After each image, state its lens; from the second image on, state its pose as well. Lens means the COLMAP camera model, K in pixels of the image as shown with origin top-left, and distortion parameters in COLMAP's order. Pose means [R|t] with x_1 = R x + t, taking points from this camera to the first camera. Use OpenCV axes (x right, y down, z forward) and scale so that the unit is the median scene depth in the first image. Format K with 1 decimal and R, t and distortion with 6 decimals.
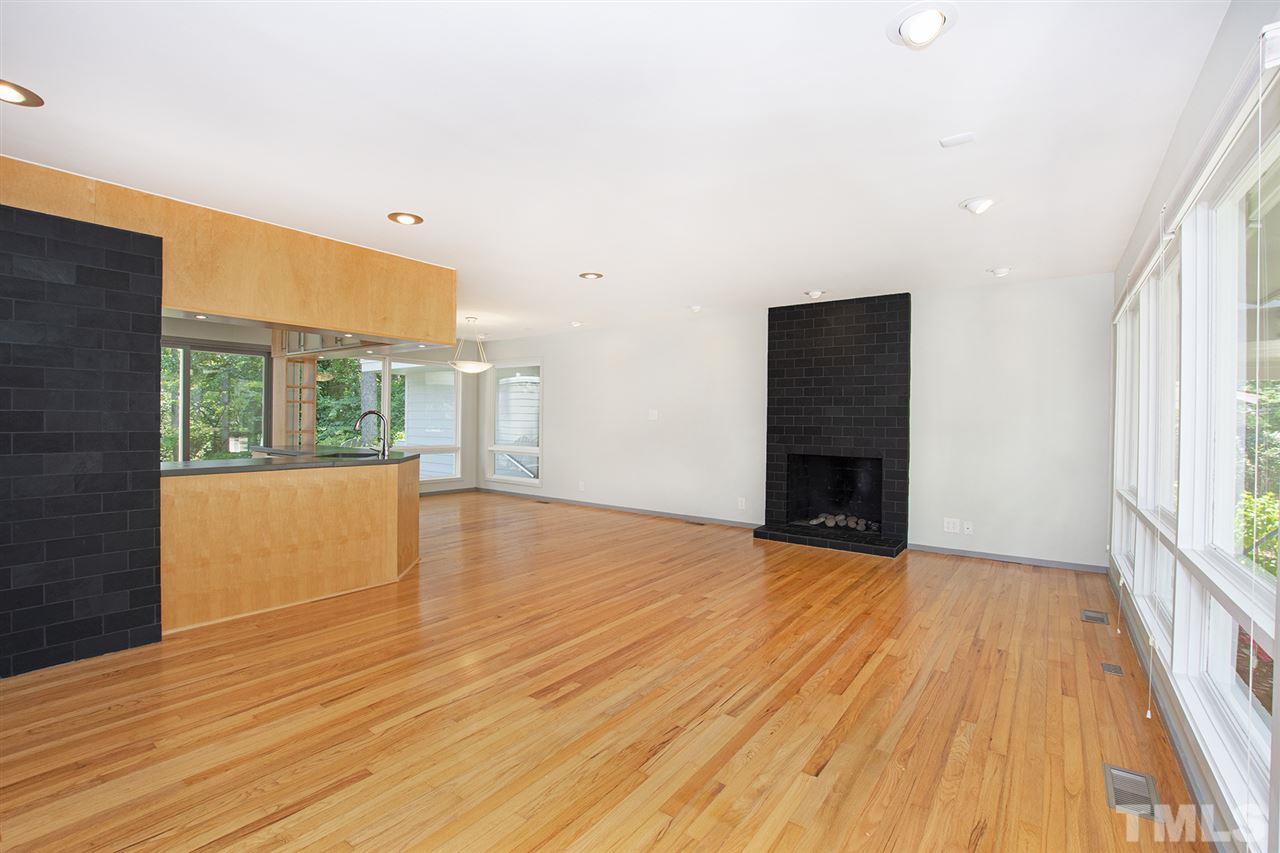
lens RADIAL K [[576.6, 0, 639.0], [0, 576.6, 421.5], [0, 0, 1]] dist [-0.039620, 0.009105]
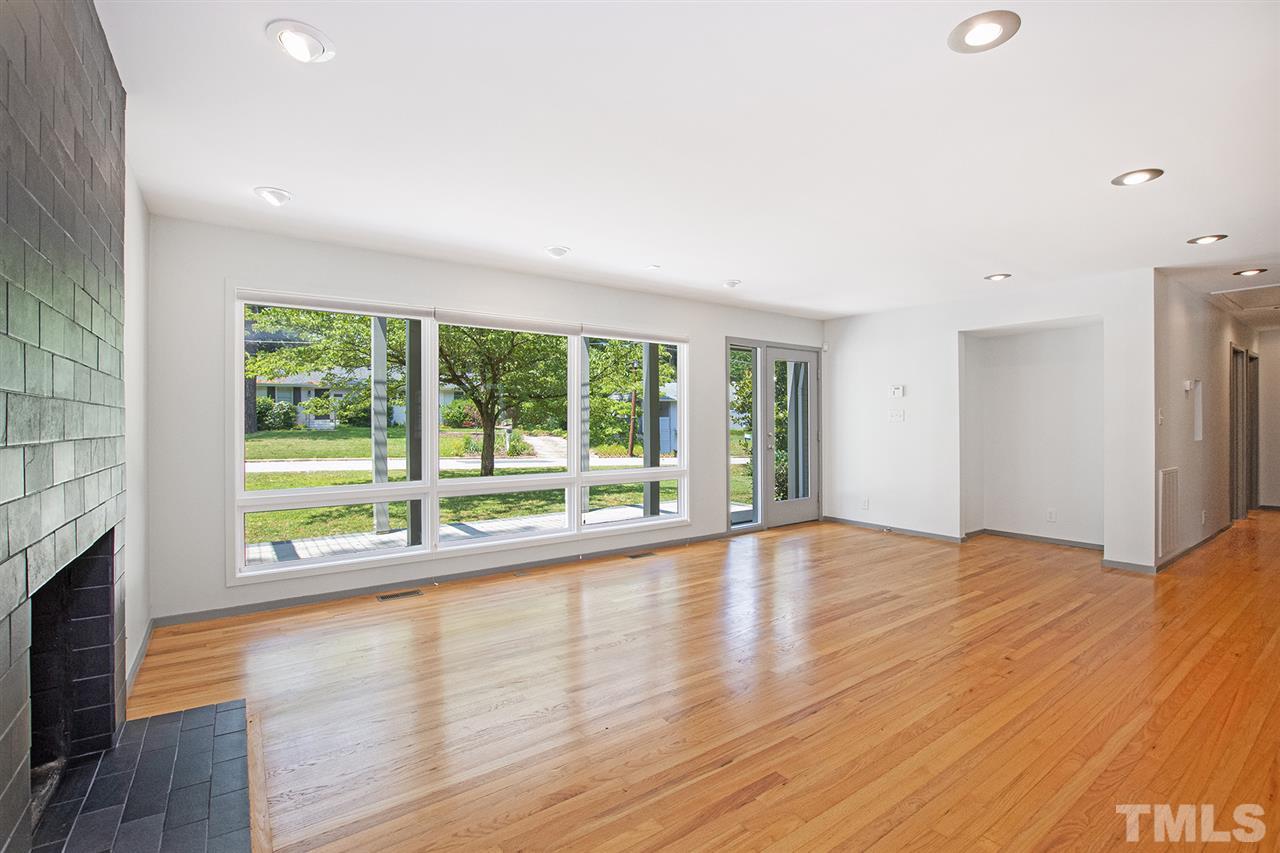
lens RADIAL K [[576.6, 0, 639.0], [0, 576.6, 421.5], [0, 0, 1]] dist [-0.039620, 0.009105]
pose [[-0.951032, -0.008192, 0.308985, 0.015911], [-0.005387, 0.999936, 0.009932, -0.013266], [-0.309047, 0.007781, -0.951015, 1.923120]]
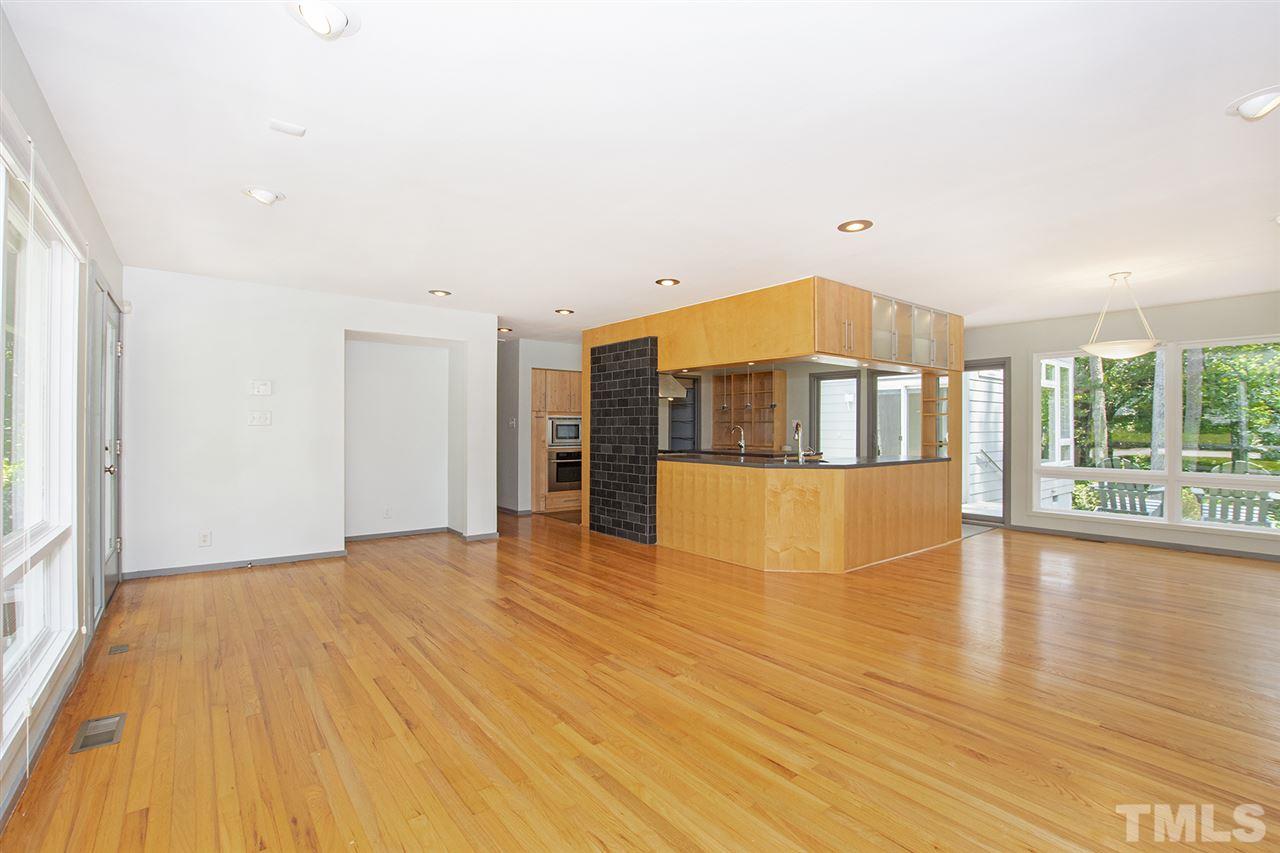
lens RADIAL K [[576.6, 0, 639.0], [0, 576.6, 421.5], [0, 0, 1]] dist [-0.039620, 0.009105]
pose [[-0.272941, -0.019658, -0.961830, 0.904498], [-0.007839, 0.999803, -0.018209, 0.003777], [0.961999, 0.002570, -0.273041, 1.271281]]
